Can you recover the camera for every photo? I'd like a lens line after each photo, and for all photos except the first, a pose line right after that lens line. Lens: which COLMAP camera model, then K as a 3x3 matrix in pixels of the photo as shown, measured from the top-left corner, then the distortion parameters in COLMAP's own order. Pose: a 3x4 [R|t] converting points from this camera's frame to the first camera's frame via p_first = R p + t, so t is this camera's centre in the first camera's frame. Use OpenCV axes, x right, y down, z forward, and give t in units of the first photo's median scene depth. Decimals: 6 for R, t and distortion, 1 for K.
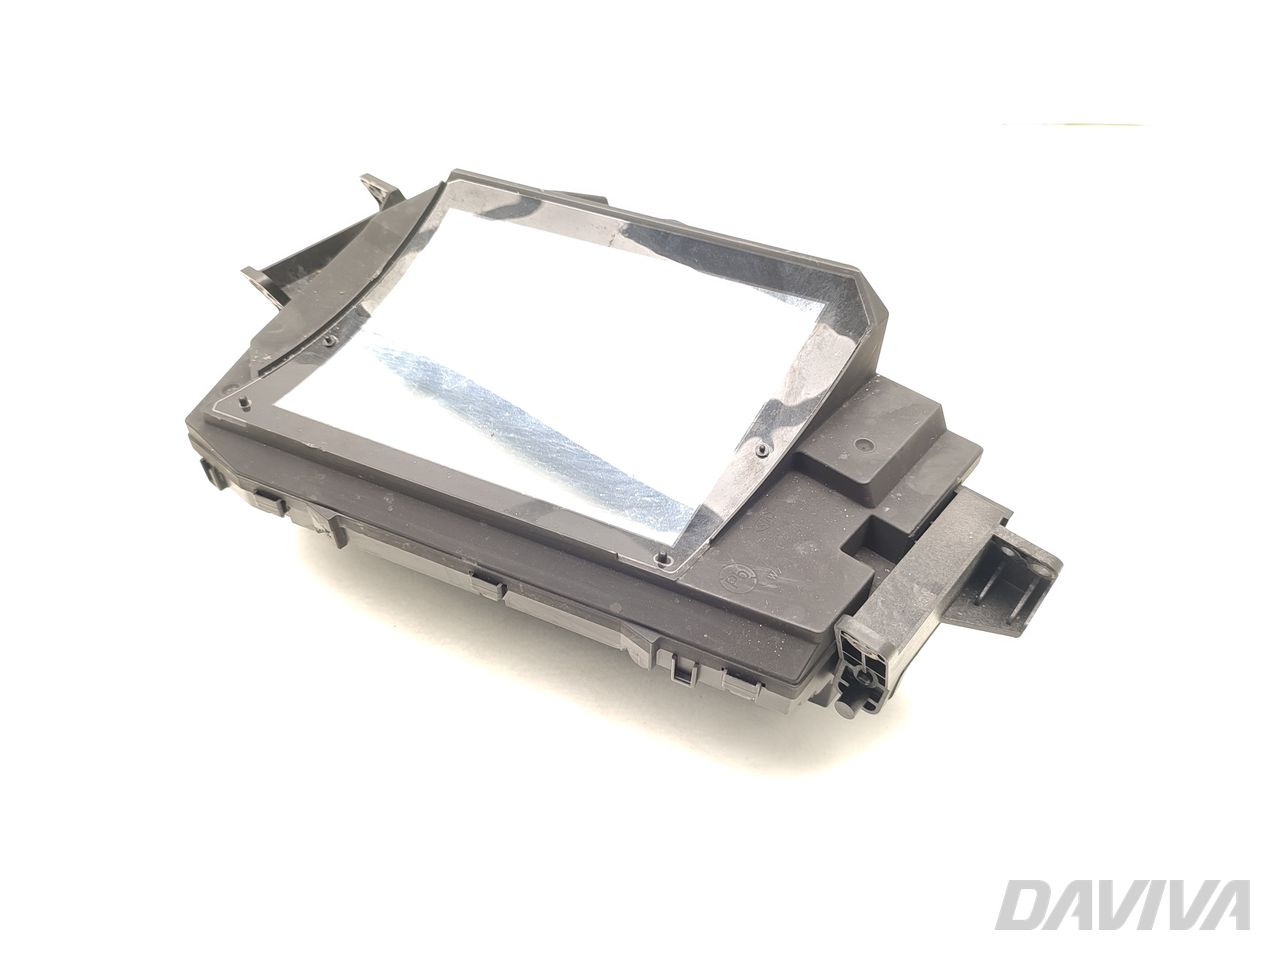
lens RADIAL K [[920.4, 0, 640.0], [0, 920.4, 480.0], [0, 0, 1]] dist [-0.001718, -0.000107]
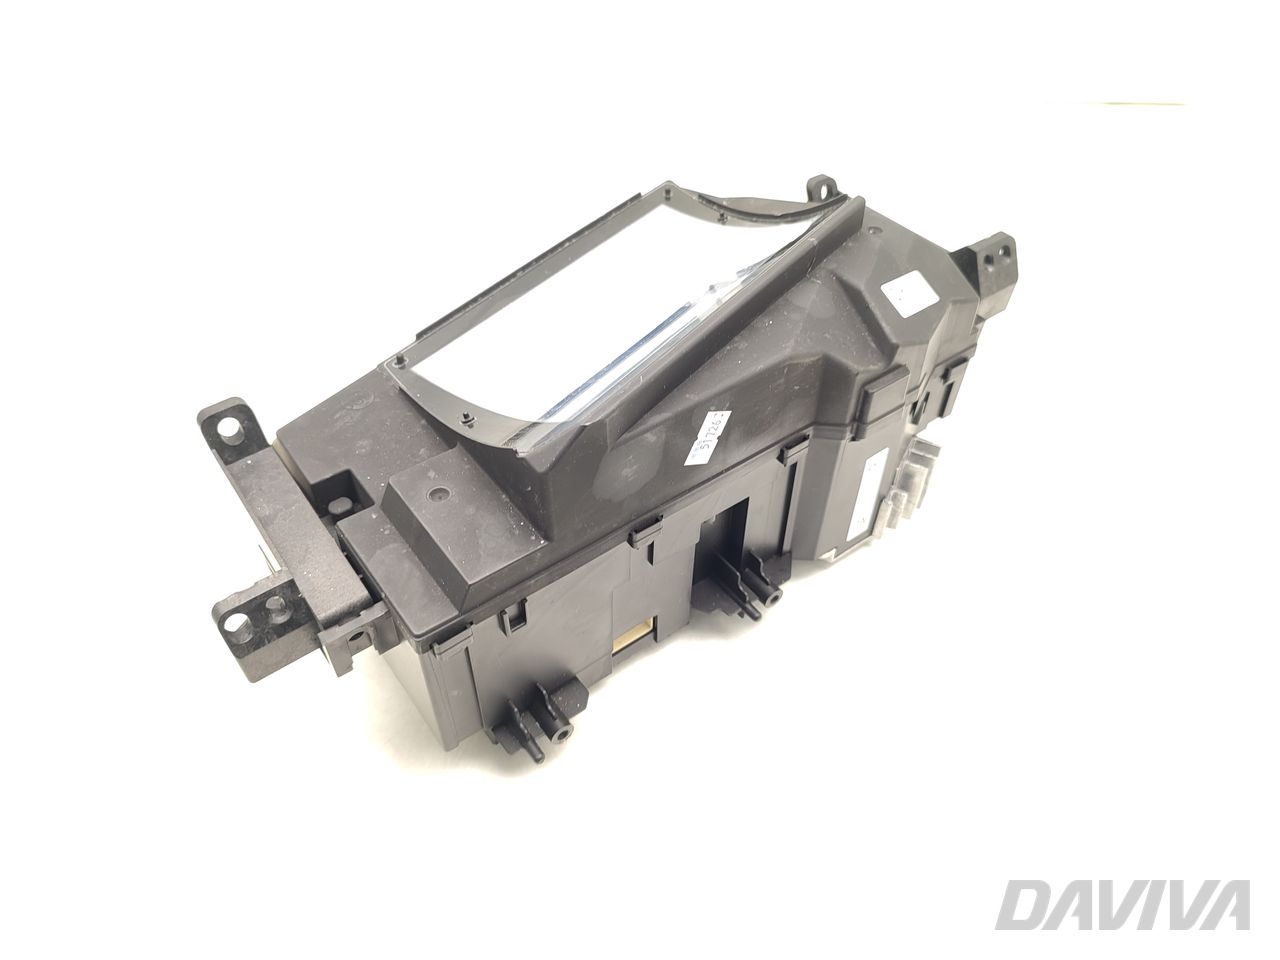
lens RADIAL K [[920.4, 0, 640.0], [0, 920.4, 480.0], [0, 0, 1]] dist [-0.001718, -0.000107]
pose [[-0.225257, 0.674168, -0.703389, 0.849792], [-0.703695, 0.386738, 0.596026, -0.744039], [0.673850, 0.629230, 0.387293, 0.789173]]
